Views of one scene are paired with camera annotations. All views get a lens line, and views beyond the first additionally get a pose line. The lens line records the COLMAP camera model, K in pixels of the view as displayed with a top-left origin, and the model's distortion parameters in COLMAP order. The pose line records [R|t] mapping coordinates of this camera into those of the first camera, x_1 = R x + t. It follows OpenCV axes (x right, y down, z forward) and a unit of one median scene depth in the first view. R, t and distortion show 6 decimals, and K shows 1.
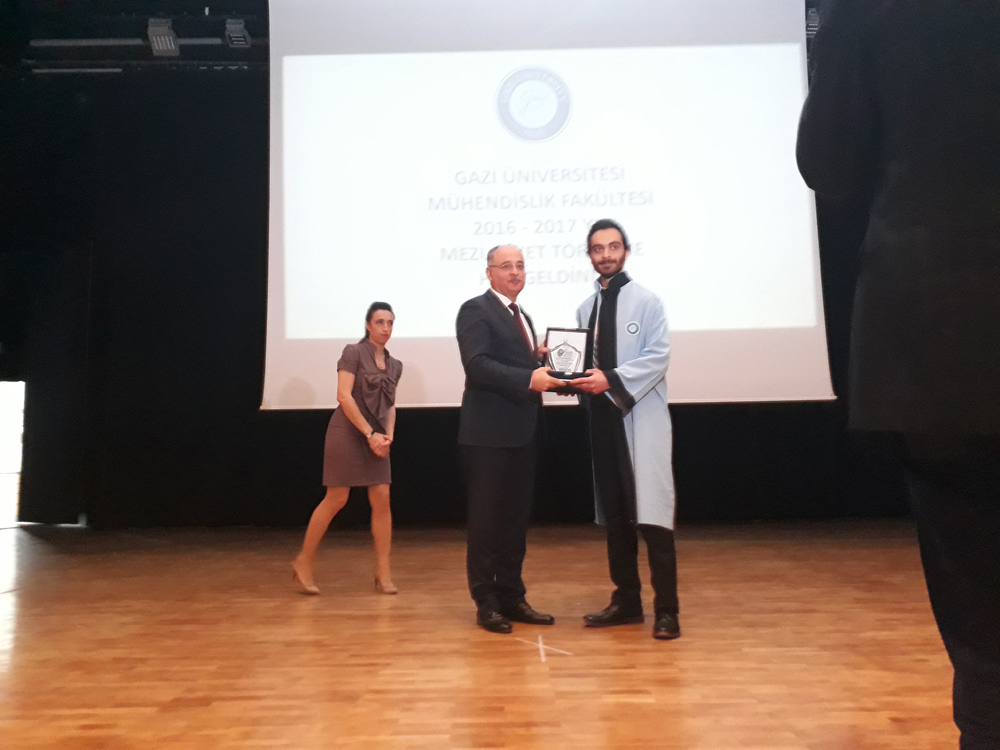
lens RADIAL K [[819.1, 0, 503.9], [0, 819.1, 373.3], [0, 0, 1]] dist [0.071676, -0.091528]
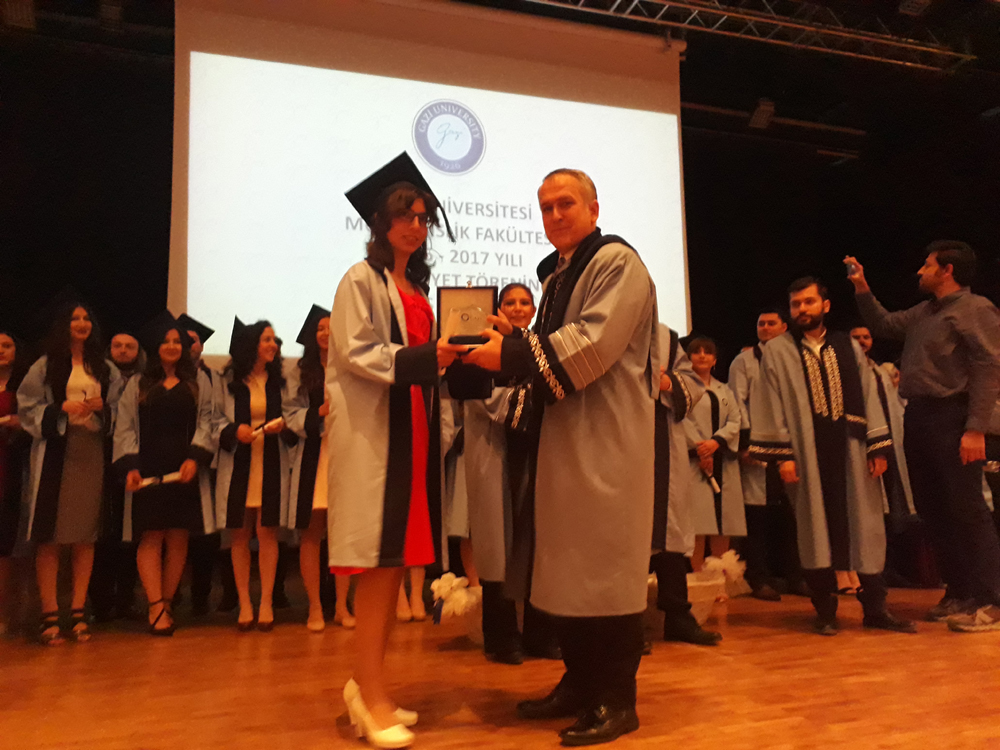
lens RADIAL K [[814.2, 0, 500.5], [0, 814.2, 378.8], [0, 0, 1]] dist [0.078627, -0.117132]
pose [[0.942448, 0.039431, 0.332018, -0.234630], [-0.030170, 0.999000, -0.033004, 0.006961], [-0.332987, 0.021088, 0.942695, 0.020030]]
